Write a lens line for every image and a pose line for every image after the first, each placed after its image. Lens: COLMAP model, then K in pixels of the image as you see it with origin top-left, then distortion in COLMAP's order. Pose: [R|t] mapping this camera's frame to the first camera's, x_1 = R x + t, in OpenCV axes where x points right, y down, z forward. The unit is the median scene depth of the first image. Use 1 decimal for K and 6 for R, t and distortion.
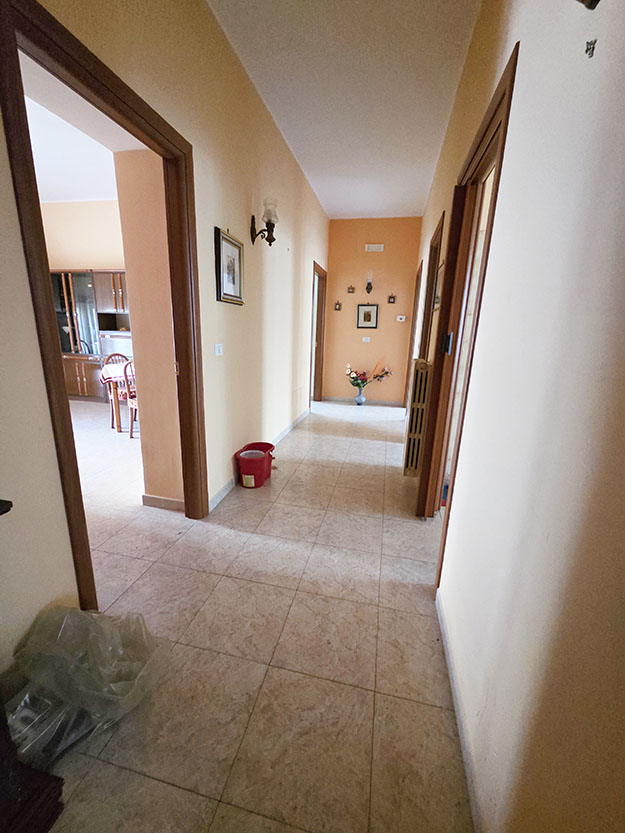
lens RADIAL K [[340.4, 0, 312.2], [0, 340.4, 417.5], [0, 0, 1]] dist [-0.000589, -0.000530]
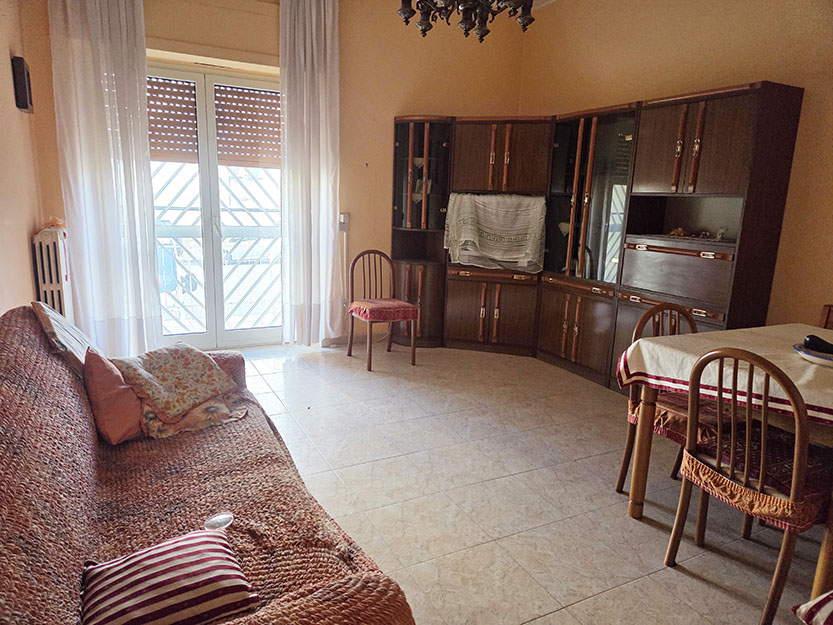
lens RADIAL K [[553.3, 0, 415.0], [0, 553.3, 311.2], [0, 0, 1]] dist [0.037652, 0.000248]
pose [[0.651678, 0.143504, -0.744797, -0.241669], [-0.197359, 0.980198, 0.016175, -0.110755], [0.732369, 0.136452, 0.667096, 0.311272]]
